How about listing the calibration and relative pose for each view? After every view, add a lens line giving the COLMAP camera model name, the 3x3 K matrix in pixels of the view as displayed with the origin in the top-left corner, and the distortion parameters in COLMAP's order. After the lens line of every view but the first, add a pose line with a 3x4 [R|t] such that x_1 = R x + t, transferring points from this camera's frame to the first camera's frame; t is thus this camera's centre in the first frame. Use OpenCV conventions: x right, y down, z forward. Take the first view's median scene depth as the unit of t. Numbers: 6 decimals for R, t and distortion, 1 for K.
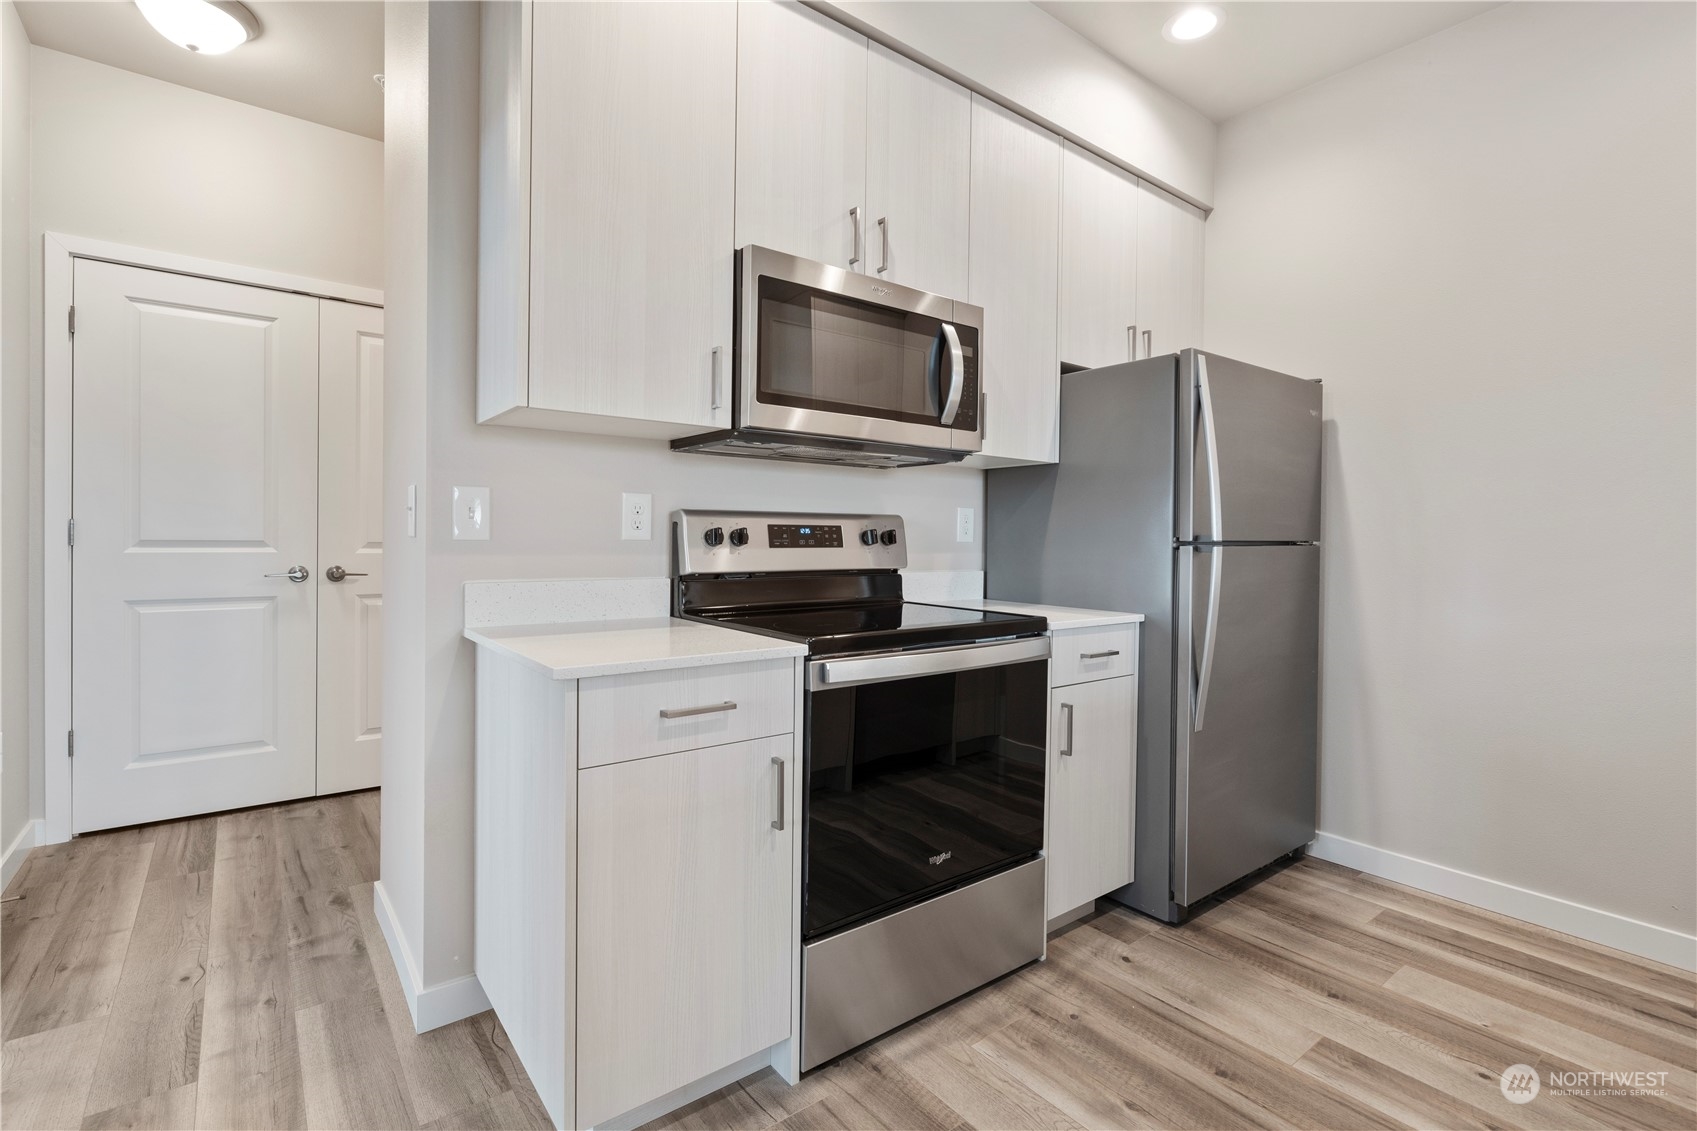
lens RADIAL K [[773.7, 0, 870.7], [0, 773.7, 542.6], [0, 0, 1]] dist [-0.004200, 0.000561]
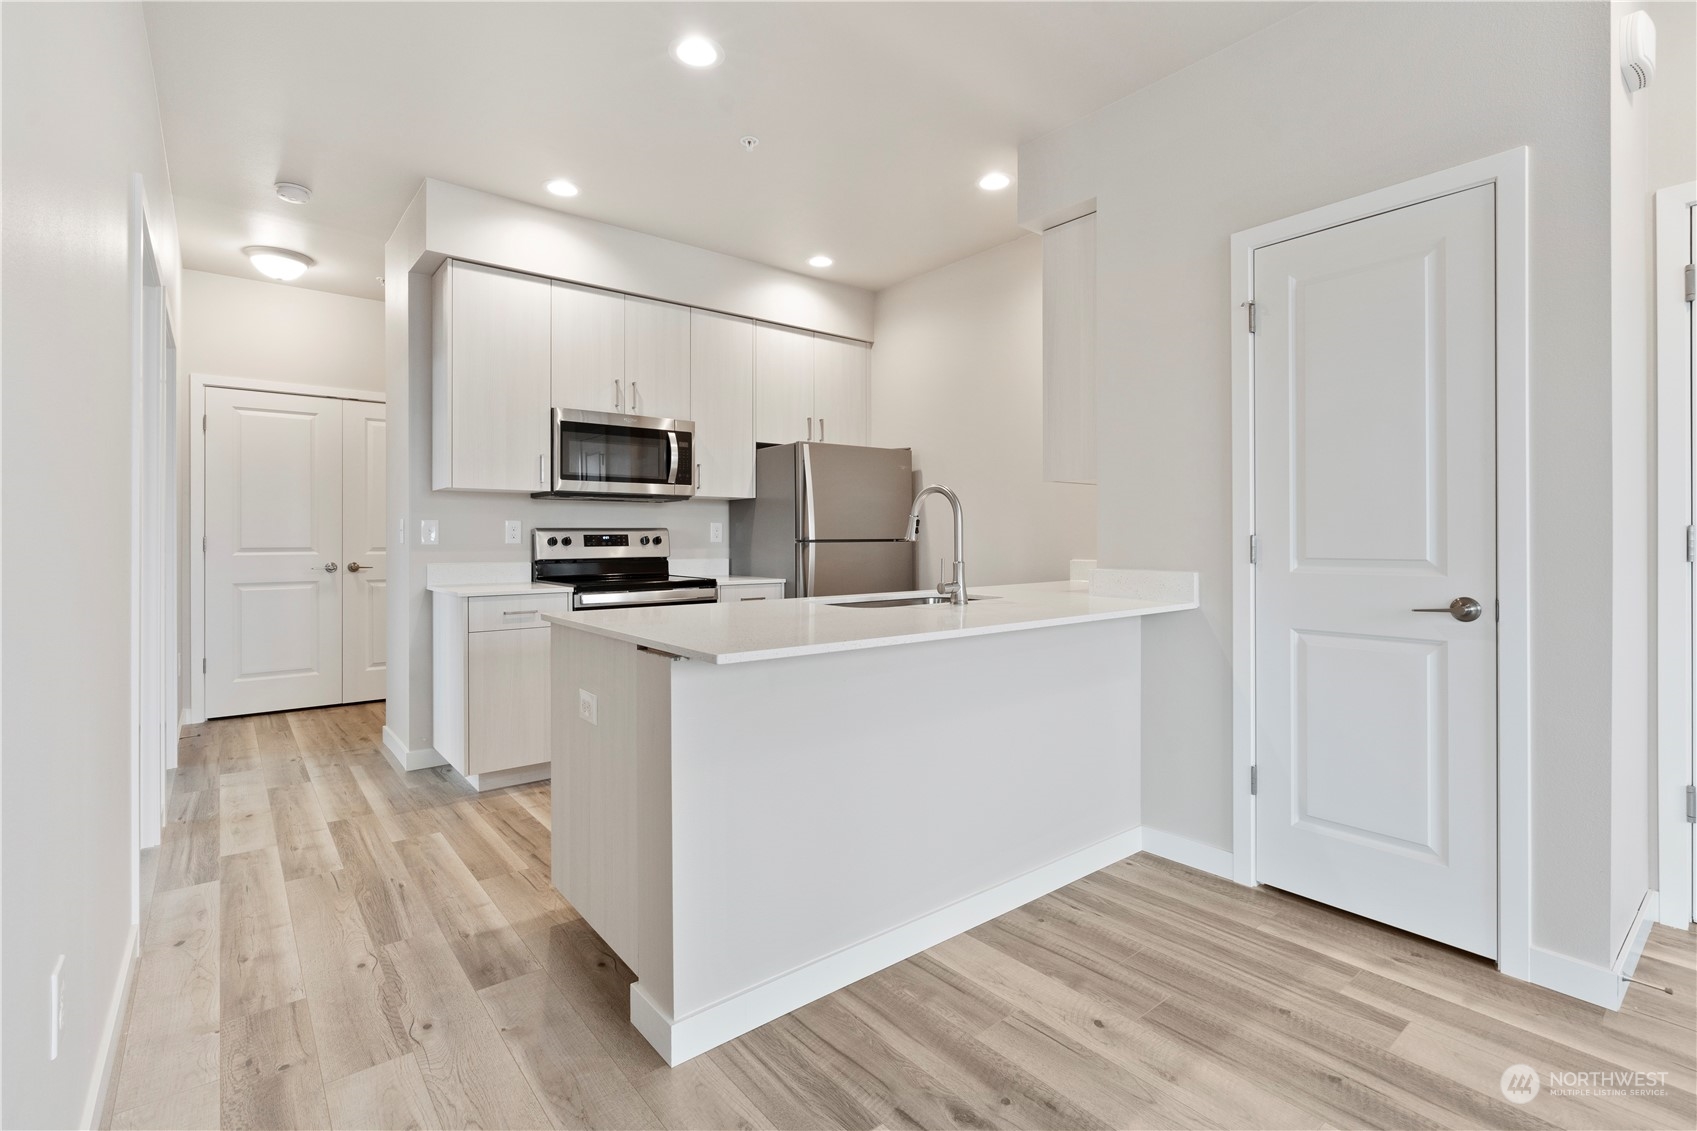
lens RADIAL K [[773.7, 0, 854.0], [0, 773.7, 535.3], [0, 0, 1]] dist [-0.004200, 0.000561]
pose [[0.999898, -0.014256, 0.000777, 0.545874], [0.014264, 0.999833, -0.011412, 0.010221], [-0.000614, 0.011422, 0.999935, -0.949637]]
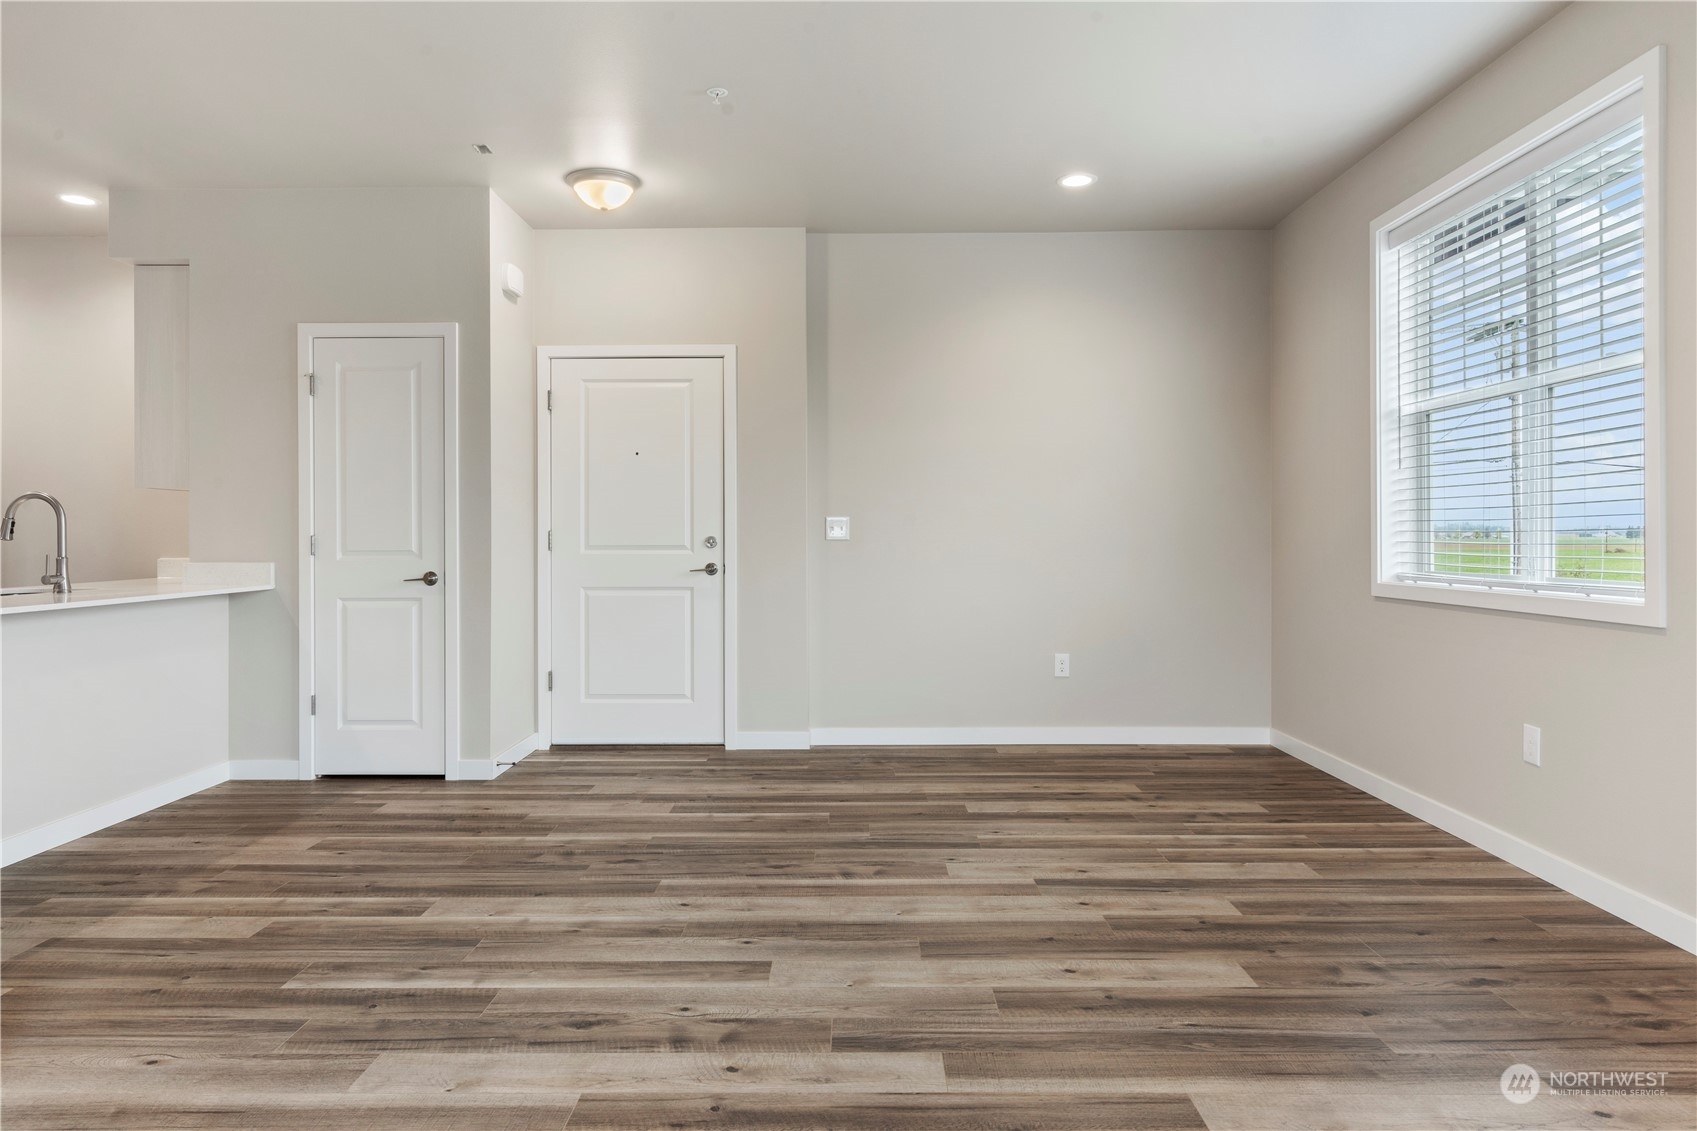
lens RADIAL K [[1032.6, 0, 817.0], [0, 1032.6, 538.0], [0, 0, 1]] dist [0.007162, 0.003662]
pose [[0.643999, -0.014749, 0.764884, 0.137953], [0.015682, 0.999859, 0.006077, 0.013918], [-0.764866, 0.008081, 0.644139, -2.059006]]
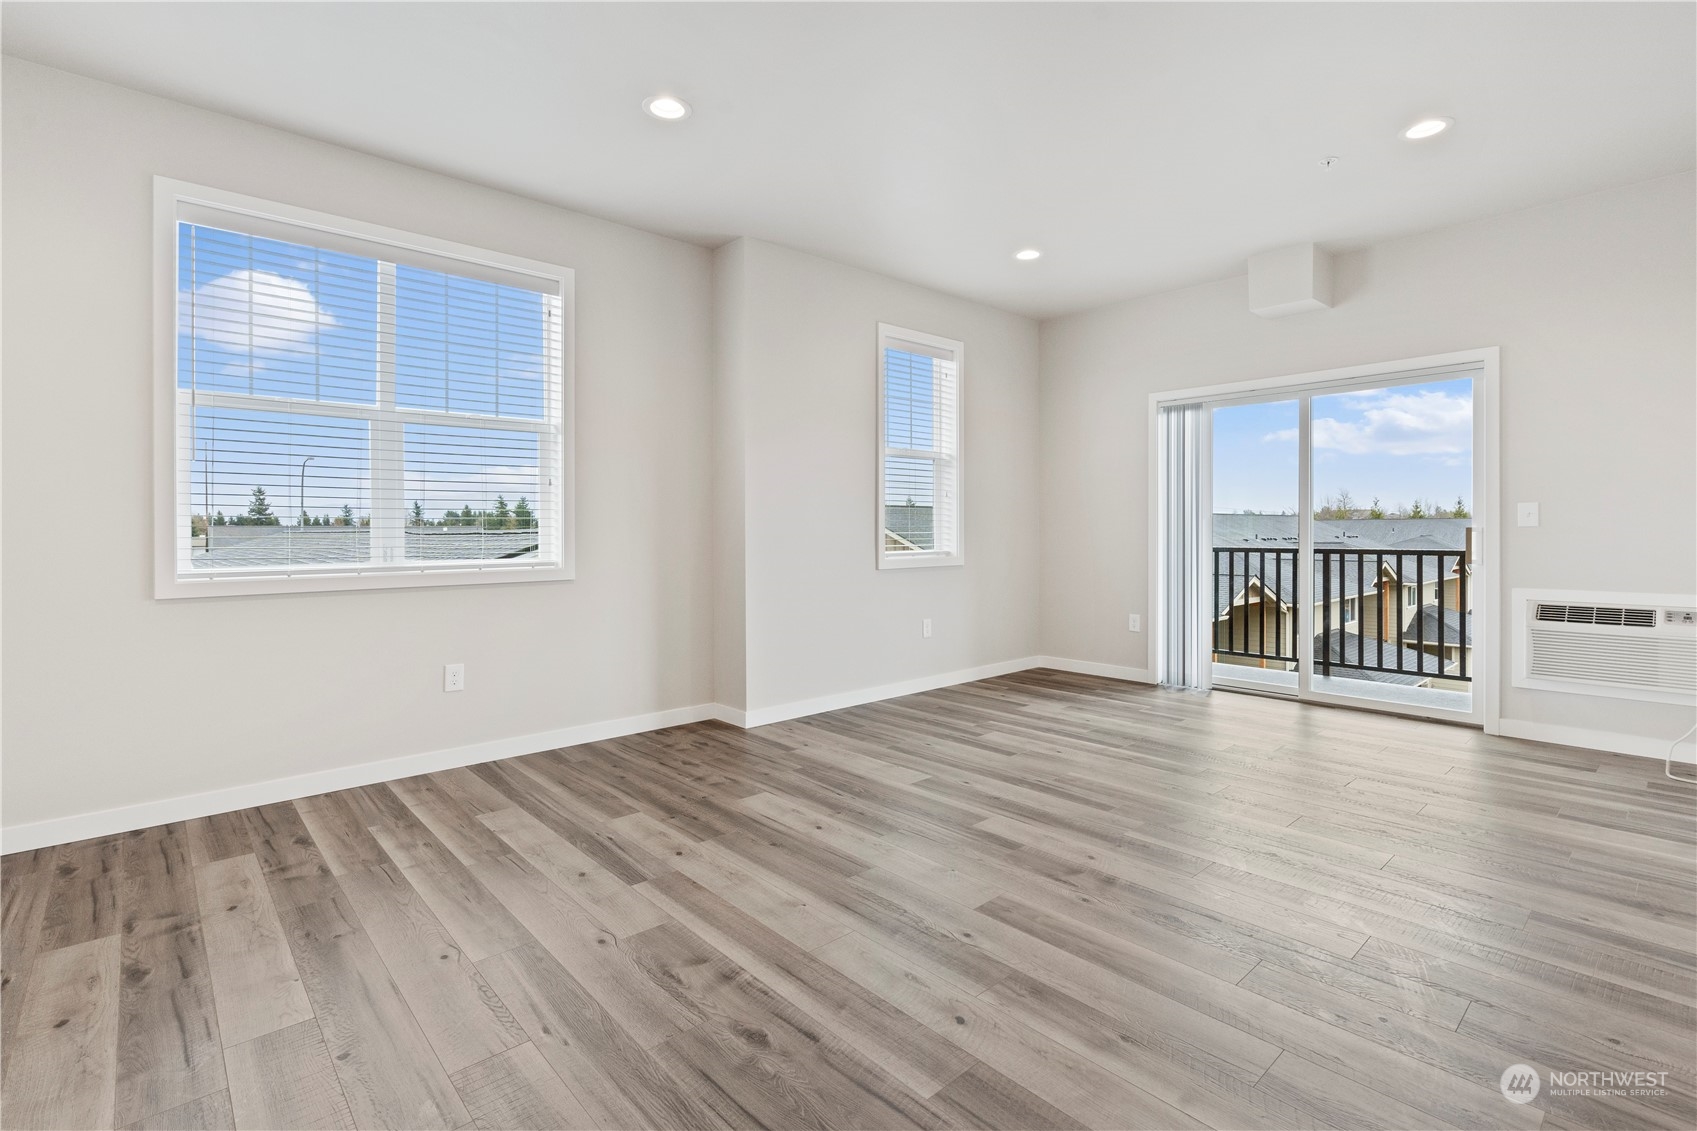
lens RADIAL K [[773.7, 0, 843.3], [0, 773.7, 529.8], [0, 0, 1]] dist [-0.004200, 0.000561]
pose [[-0.998399, -0.011065, -0.055476, 1.281641], [-0.011461, 0.999911, 0.006831, 0.019965], [0.055395, 0.007456, -0.998437, -0.203470]]
